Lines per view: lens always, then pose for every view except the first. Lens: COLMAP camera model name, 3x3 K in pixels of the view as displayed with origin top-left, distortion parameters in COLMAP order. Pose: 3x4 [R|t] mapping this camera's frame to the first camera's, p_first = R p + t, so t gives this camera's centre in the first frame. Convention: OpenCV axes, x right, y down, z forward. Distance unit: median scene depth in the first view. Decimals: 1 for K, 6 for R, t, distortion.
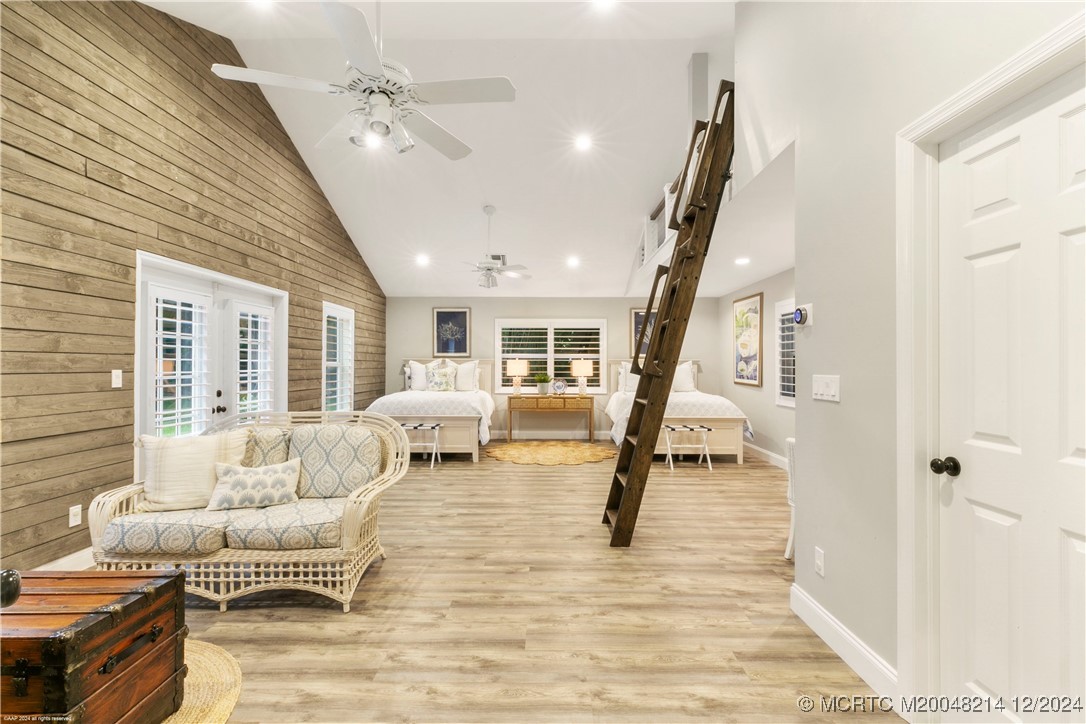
lens RADIAL K [[486.7, 0, 539.9], [0, 486.7, 360.4], [0, 0, 1]] dist [0.003855, 0.000119]
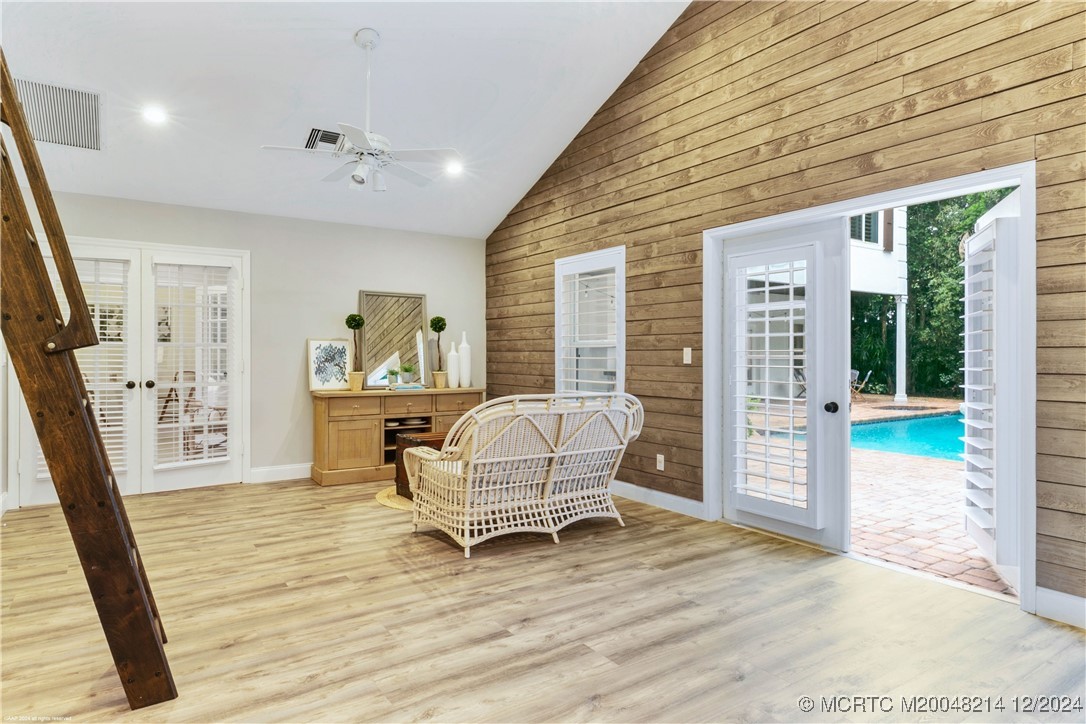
lens RADIAL K [[625.7, 0, 538.8], [0, 625.7, 349.8], [0, 0, 1]] dist [0.015049, -0.000070]
pose [[-0.818039, -0.003776, -0.575151, 0.157177], [0.005782, 0.999874, -0.014788, 0.029862], [0.575134, -0.015423, -0.817914, 1.363707]]
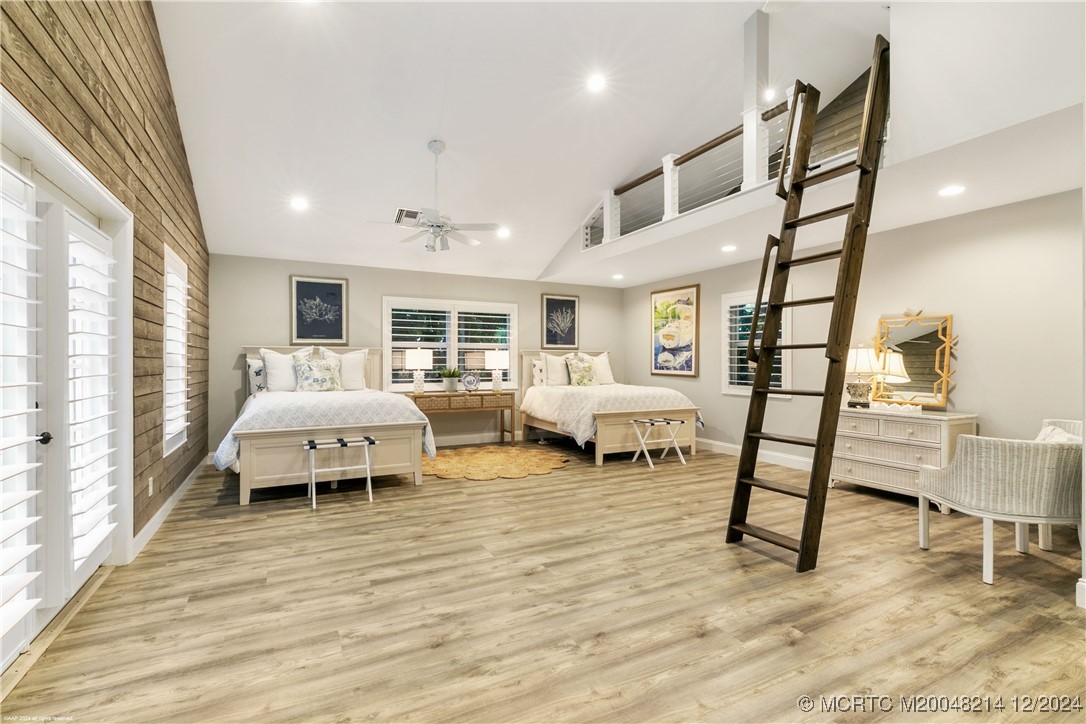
lens RADIAL K [[490.2, 0, 540.1], [0, 490.2, 353.8], [0, 0, 1]] dist [0.000600, -0.000262]
pose [[0.881615, 0.009616, 0.471871, -0.436888], [-0.004383, 0.999916, -0.012188, 0.027167], [-0.471949, 0.008677, 0.881583, 0.352977]]
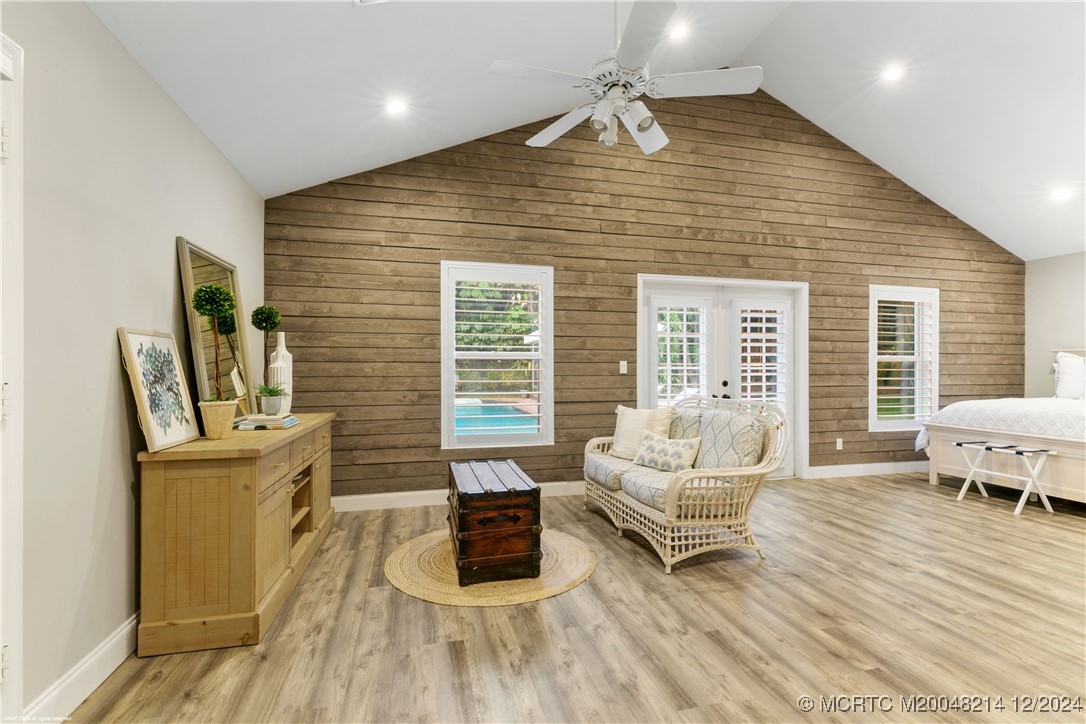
lens RADIAL K [[487.1, 0, 544.9], [0, 487.1, 363.0], [0, 0, 1]] dist [0.004592, -0.000637]
pose [[0.271464, -0.007197, -0.962422, 0.303504], [0.008972, 0.999948, -0.004947, 0.020825], [0.962407, -0.007292, 0.271514, 0.273055]]
